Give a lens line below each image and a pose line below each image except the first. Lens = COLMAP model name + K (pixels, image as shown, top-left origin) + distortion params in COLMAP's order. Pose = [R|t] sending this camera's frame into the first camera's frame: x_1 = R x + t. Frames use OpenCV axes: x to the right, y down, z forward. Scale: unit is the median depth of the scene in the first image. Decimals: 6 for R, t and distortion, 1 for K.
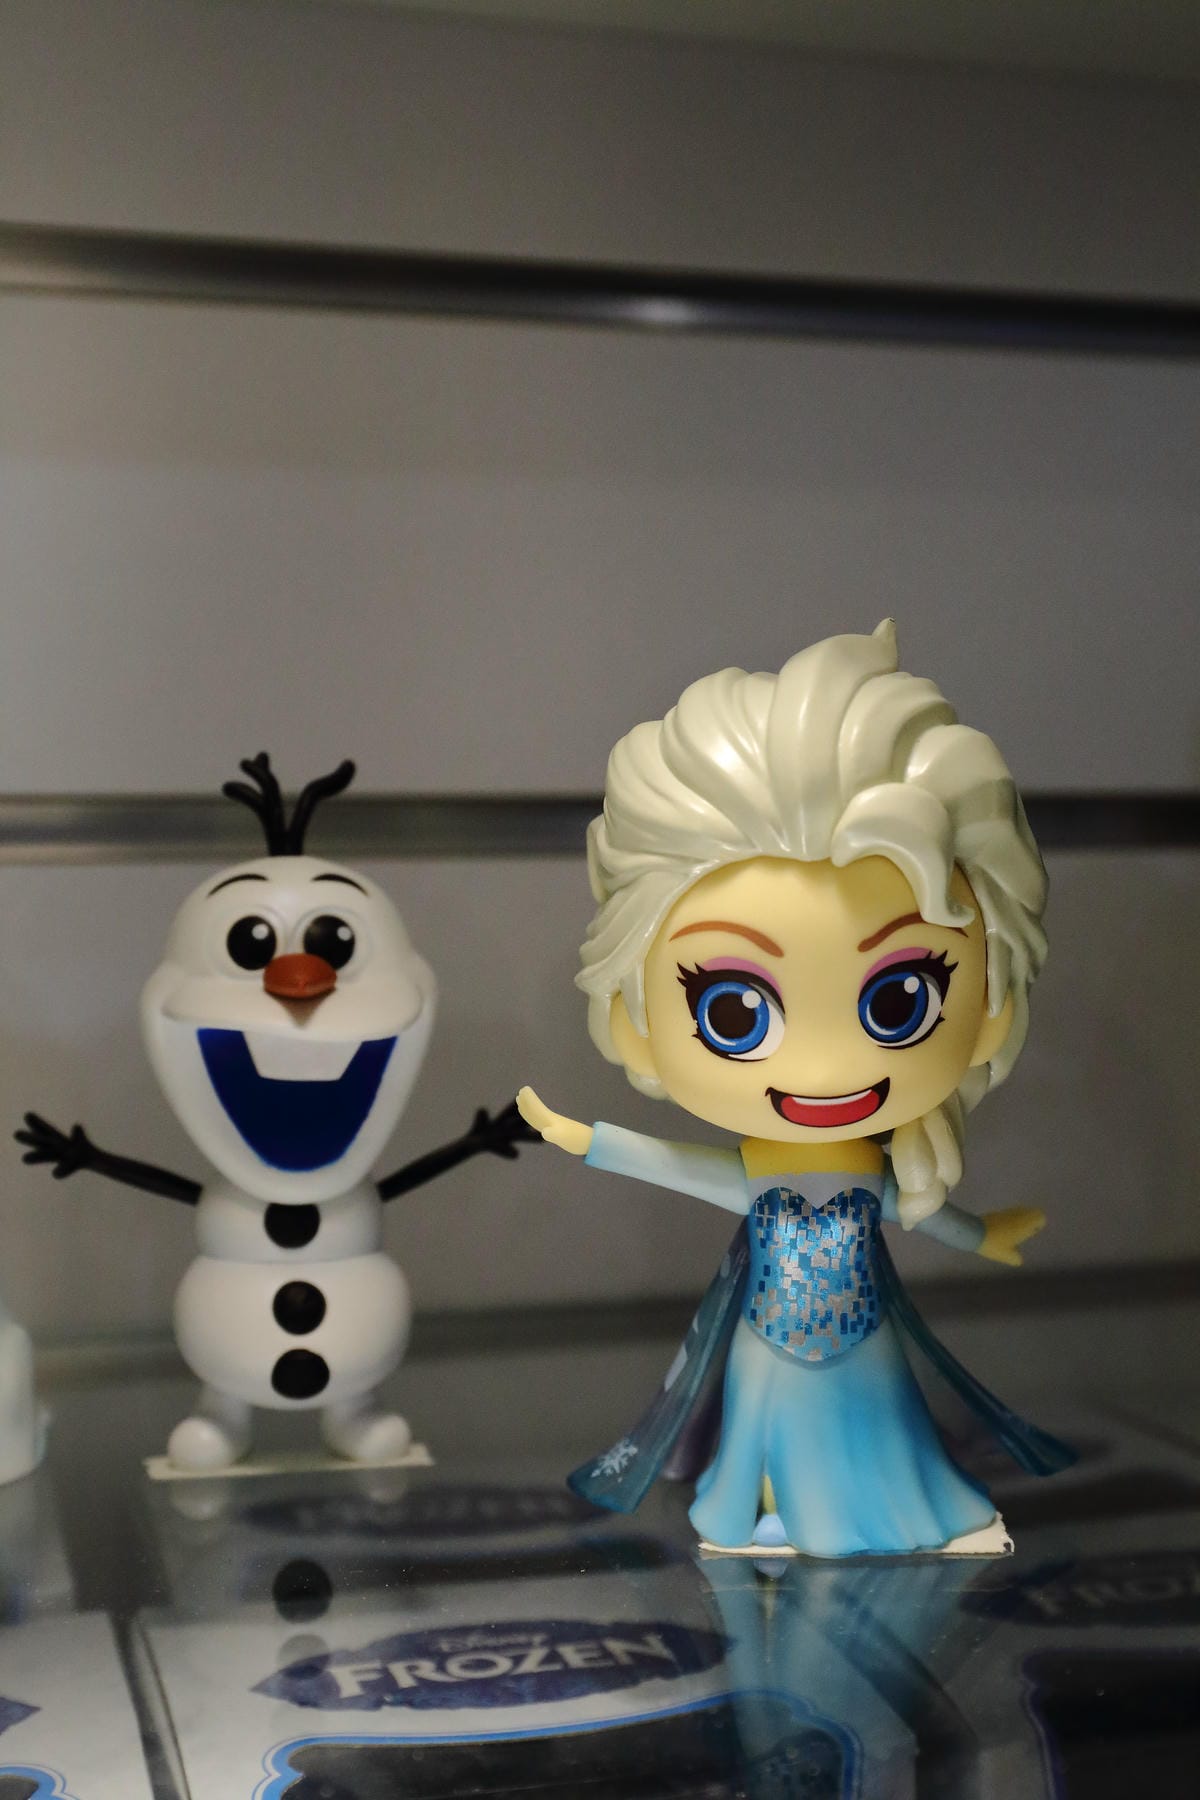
lens RADIAL K [[2575.8, 0, 600.0], [0, 2575.8, 900.0], [0, 0, 1]] dist [0.005252, 0.049364]
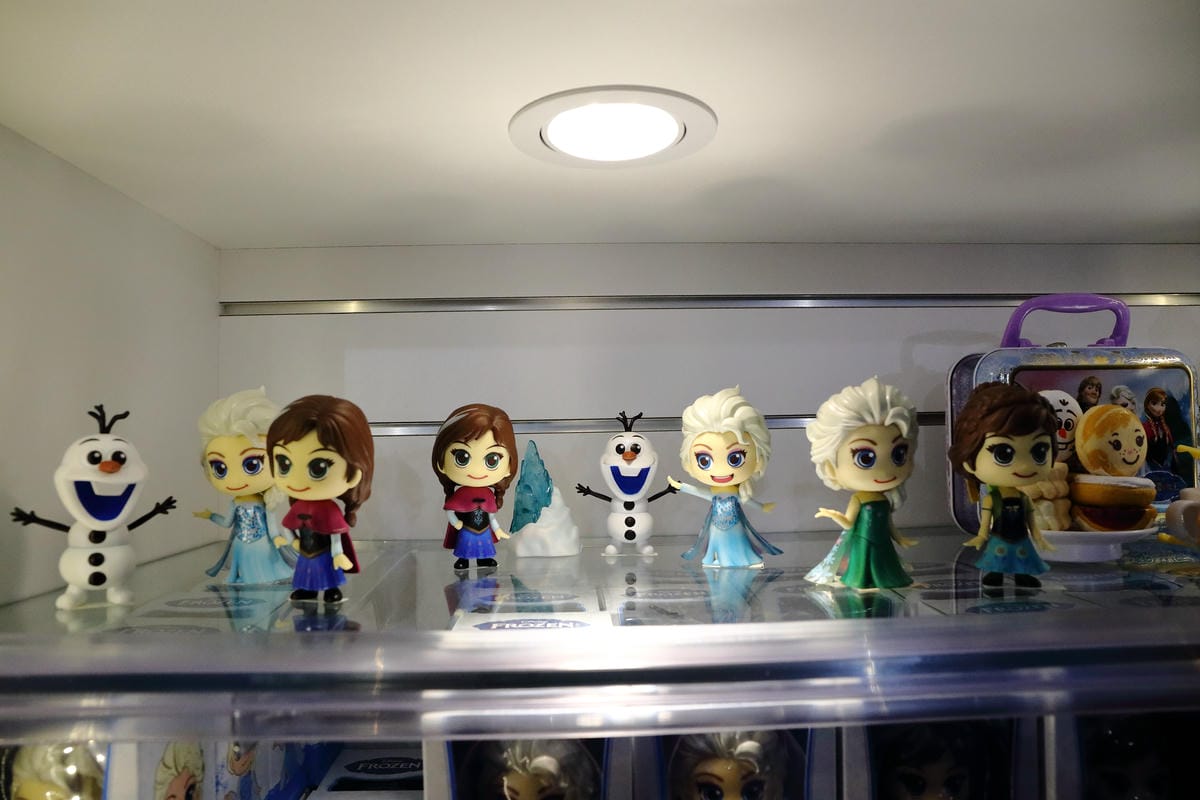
lens RADIAL K [[837.8, 0, 600.0], [0, 837.8, 400.0], [0, 0, 1]] dist [0.000619, 0.000301]
pose [[0.976249, -0.014315, -0.216176, 0.205007], [0.002949, 0.998600, -0.052809, 0.008387], [0.216629, 0.050917, 0.974925, -0.691159]]
